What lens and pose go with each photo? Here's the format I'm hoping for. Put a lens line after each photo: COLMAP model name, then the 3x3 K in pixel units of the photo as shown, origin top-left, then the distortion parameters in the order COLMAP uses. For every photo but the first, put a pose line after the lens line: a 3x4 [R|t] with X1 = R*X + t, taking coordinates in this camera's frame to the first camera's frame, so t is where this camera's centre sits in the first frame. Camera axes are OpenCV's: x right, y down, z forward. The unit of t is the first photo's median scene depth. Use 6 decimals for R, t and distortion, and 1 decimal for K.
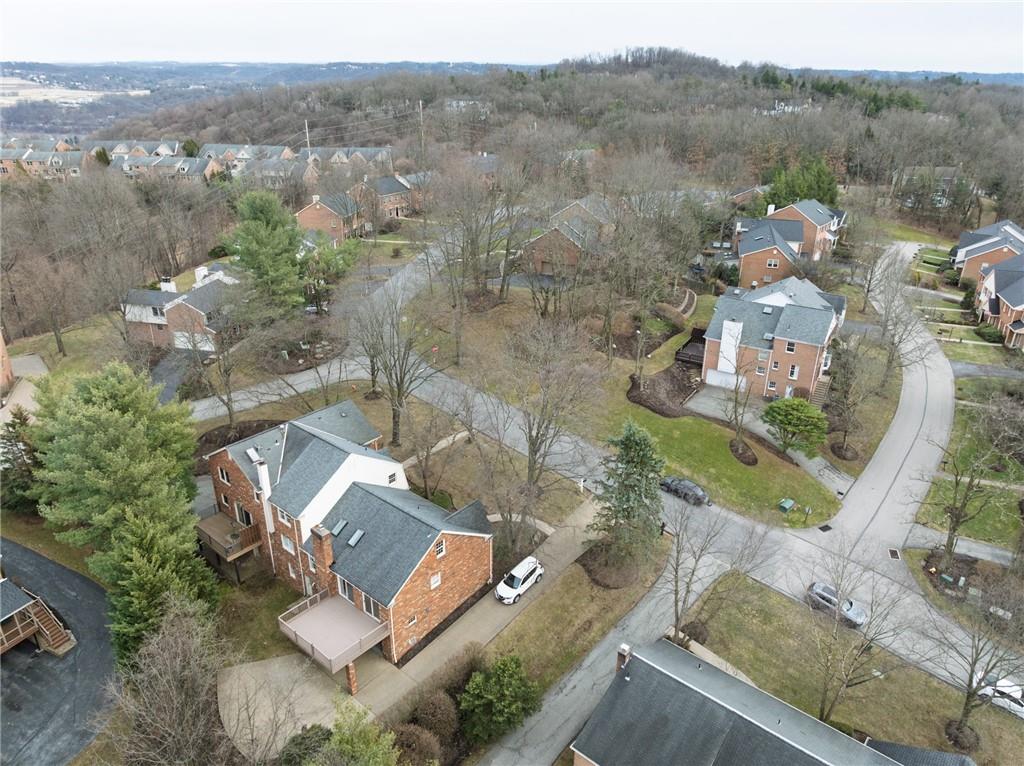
lens RADIAL K [[723.3, 0, 512.0], [0, 723.3, 383.0], [0, 0, 1]] dist [-0.064107, 0.035949]
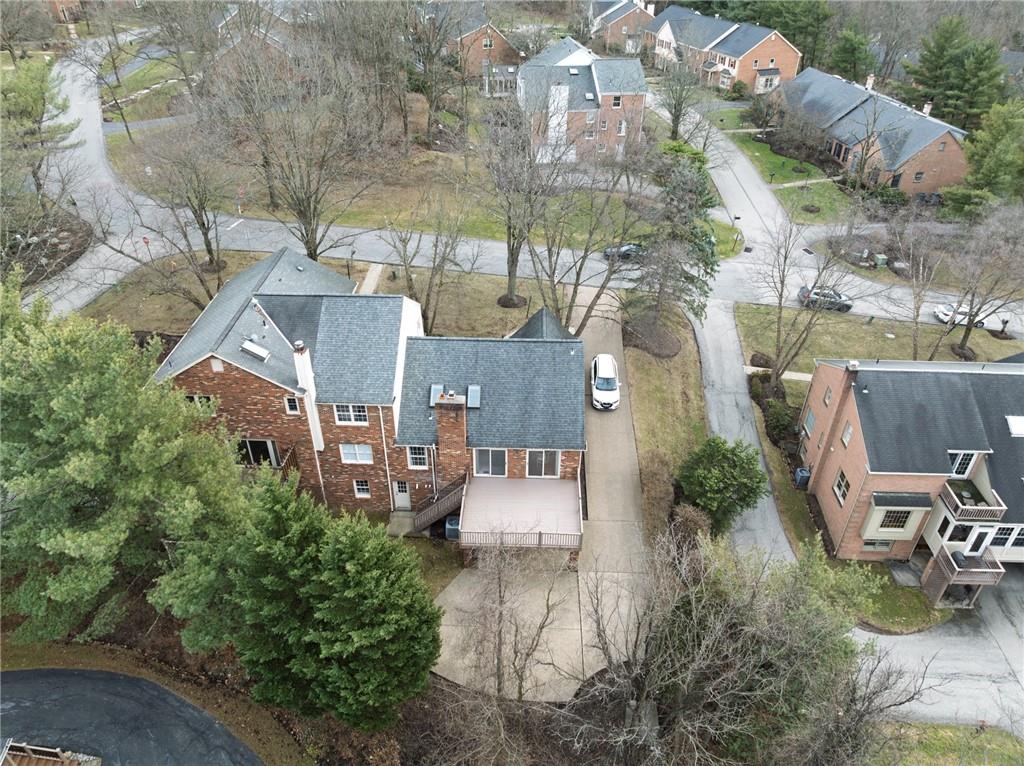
lens RADIAL K [[723.3, 0, 512.0], [0, 723.3, 383.0], [0, 0, 1]] dist [-0.064107, 0.035949]
pose [[0.781305, -0.358738, 0.510753, -0.442744], [0.253831, 0.930219, 0.265070, 0.014721], [-0.570203, -0.077455, 0.817844, 0.302449]]
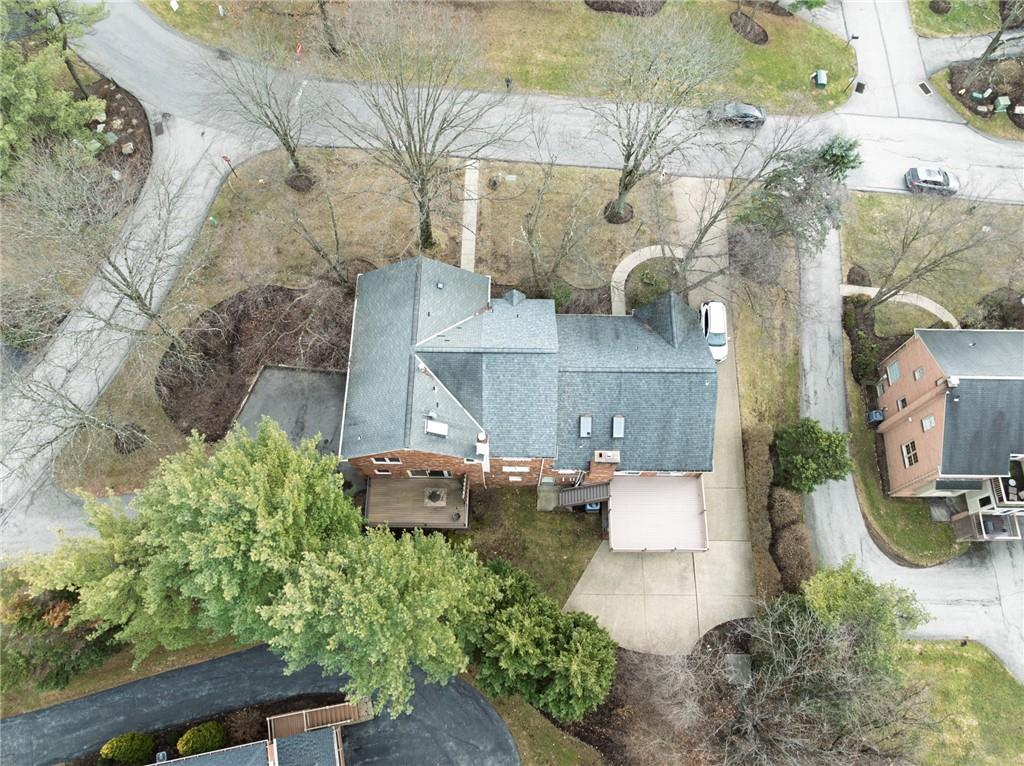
lens RADIAL K [[723.3, 0, 512.0], [0, 723.3, 383.0], [0, 0, 1]] dist [-0.064107, 0.035949]
pose [[0.767526, -0.596369, 0.235048, -0.380248], [0.261346, 0.625949, 0.734770, -0.367130], [-0.585322, -0.502526, 0.636291, 0.451255]]
